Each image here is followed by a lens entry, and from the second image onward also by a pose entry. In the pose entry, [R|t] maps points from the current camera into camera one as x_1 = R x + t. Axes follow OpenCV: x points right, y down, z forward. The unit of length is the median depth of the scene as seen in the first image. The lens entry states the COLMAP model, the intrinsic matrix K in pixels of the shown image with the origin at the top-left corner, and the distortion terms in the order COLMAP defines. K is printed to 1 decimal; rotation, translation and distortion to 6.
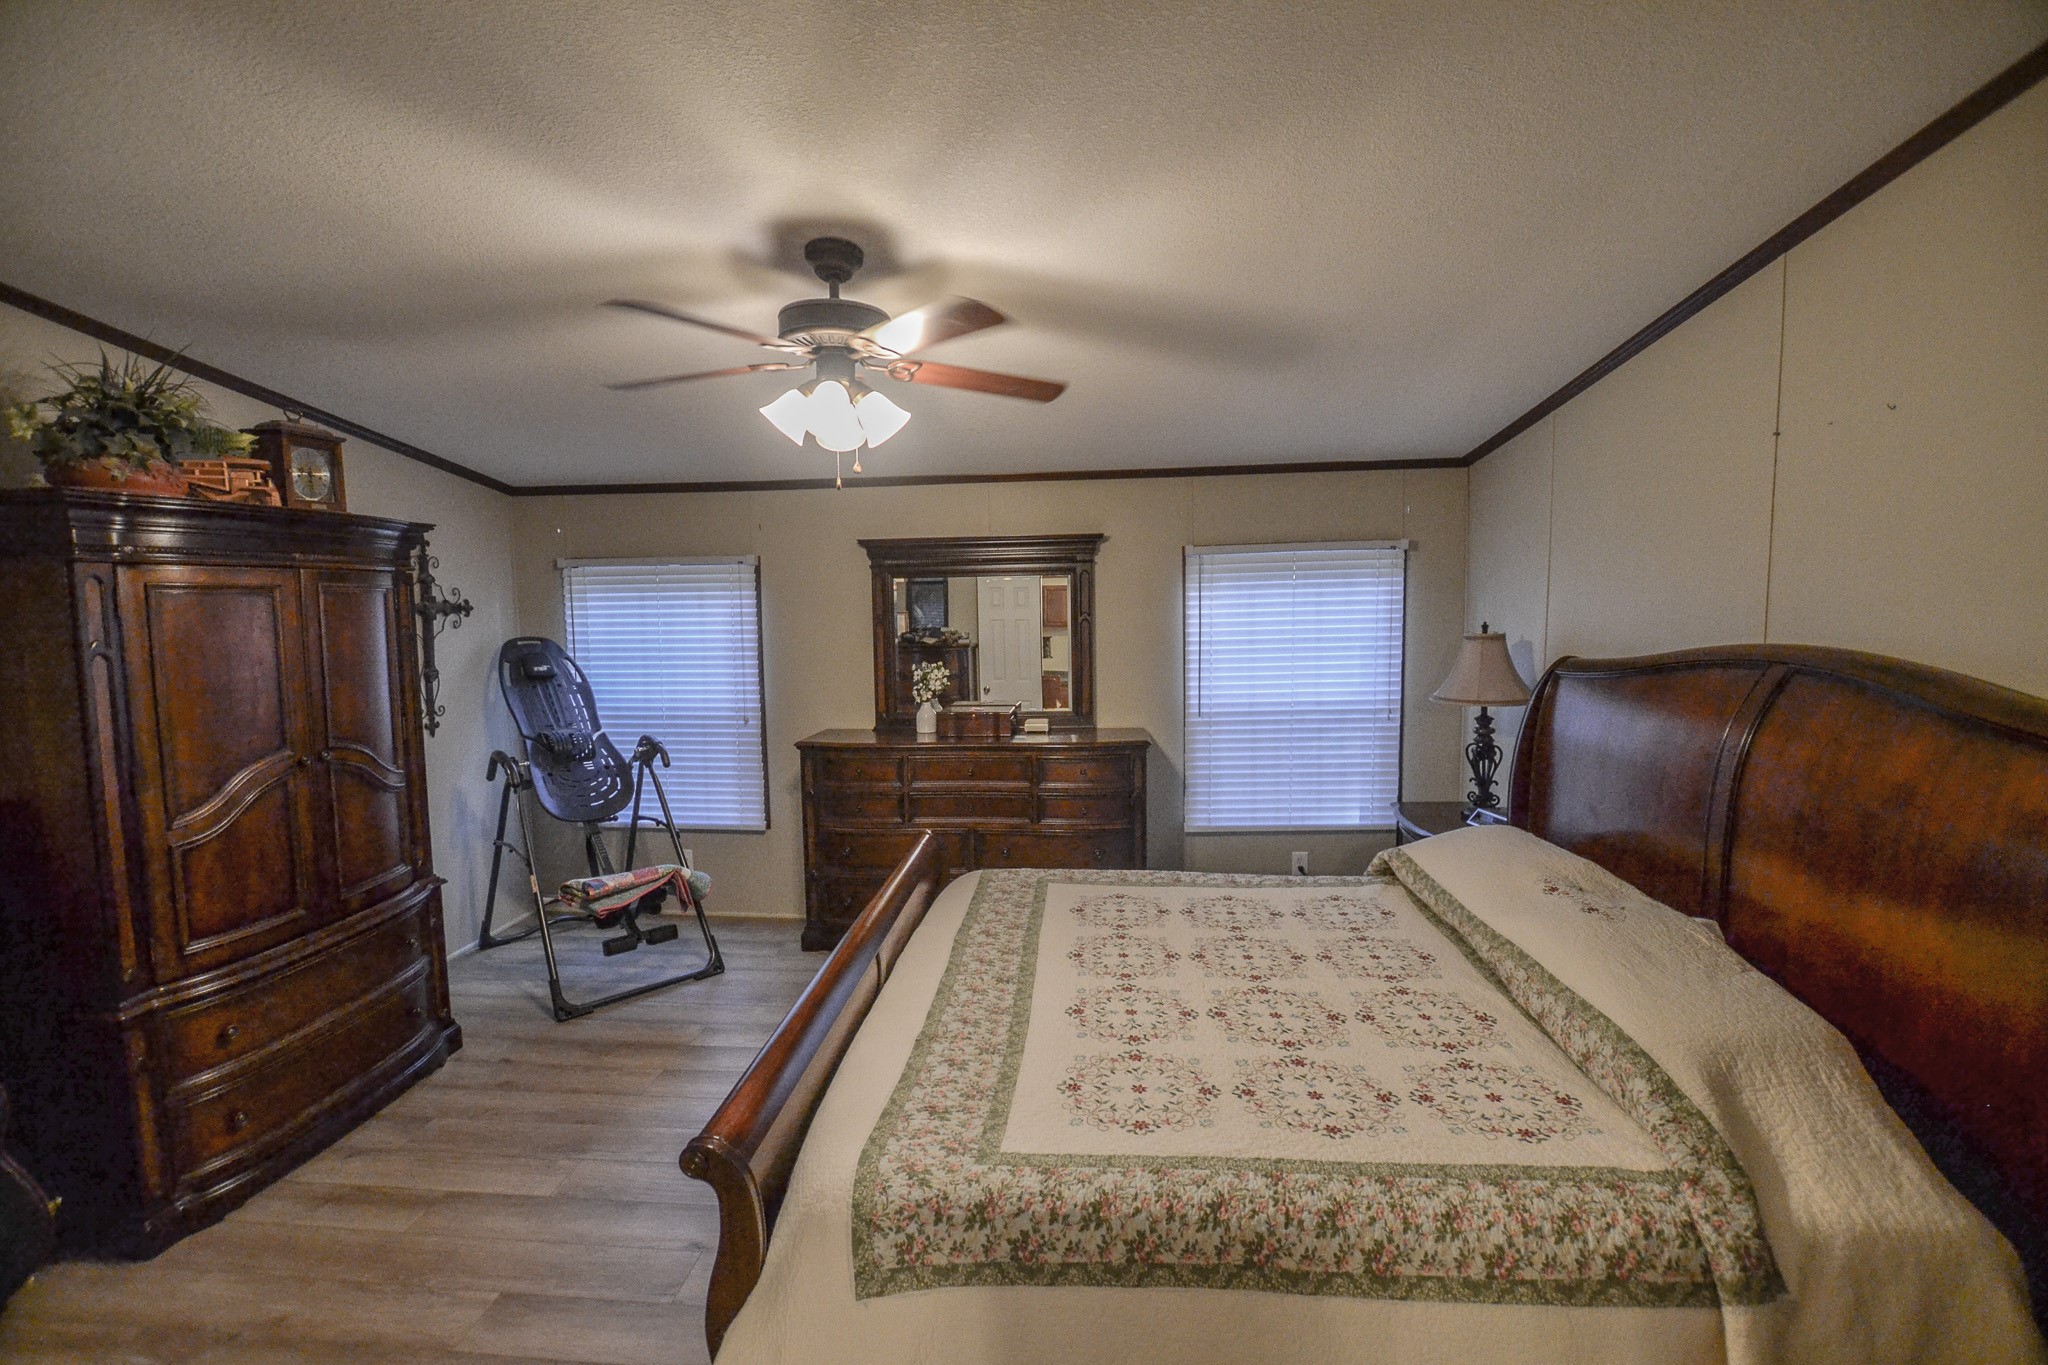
lens RADIAL K [[917.3, 0, 1024.0], [0, 917.3, 682.5], [0, 0, 1]] dist [-0.026103, 0.000560]
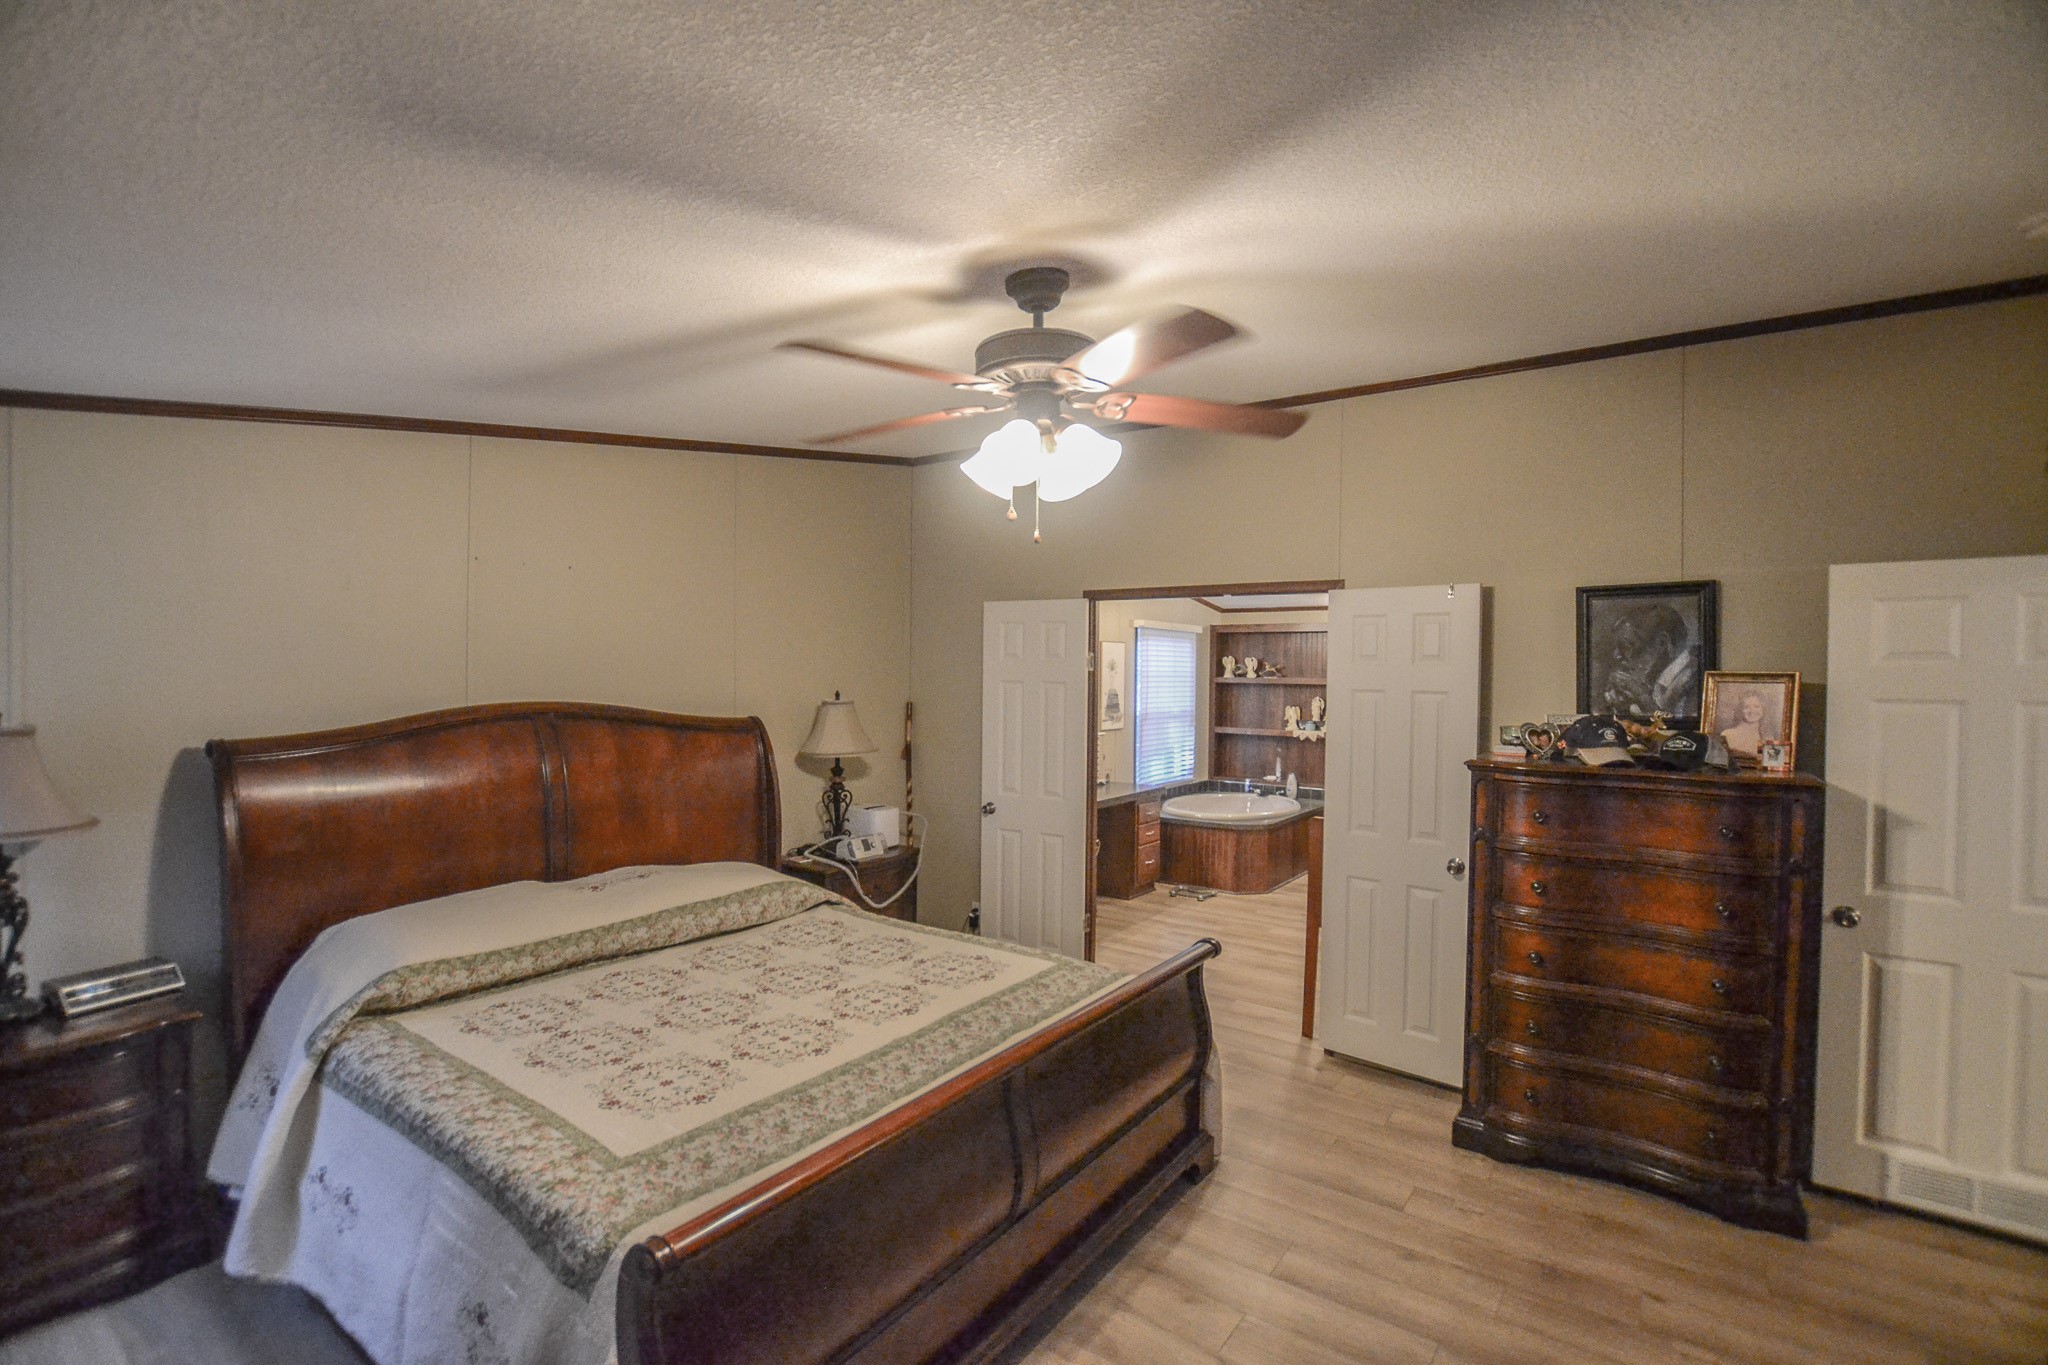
lens RADIAL K [[917.3, 0, 1024.0], [0, 917.3, 682.5], [0, 0, 1]] dist [-0.026103, 0.000560]
pose [[-0.852918, 0.000544, 0.522044, -0.668612], [0.054424, 0.994643, 0.087881, -0.159523], [-0.519200, 0.103367, -0.848379, 1.813631]]
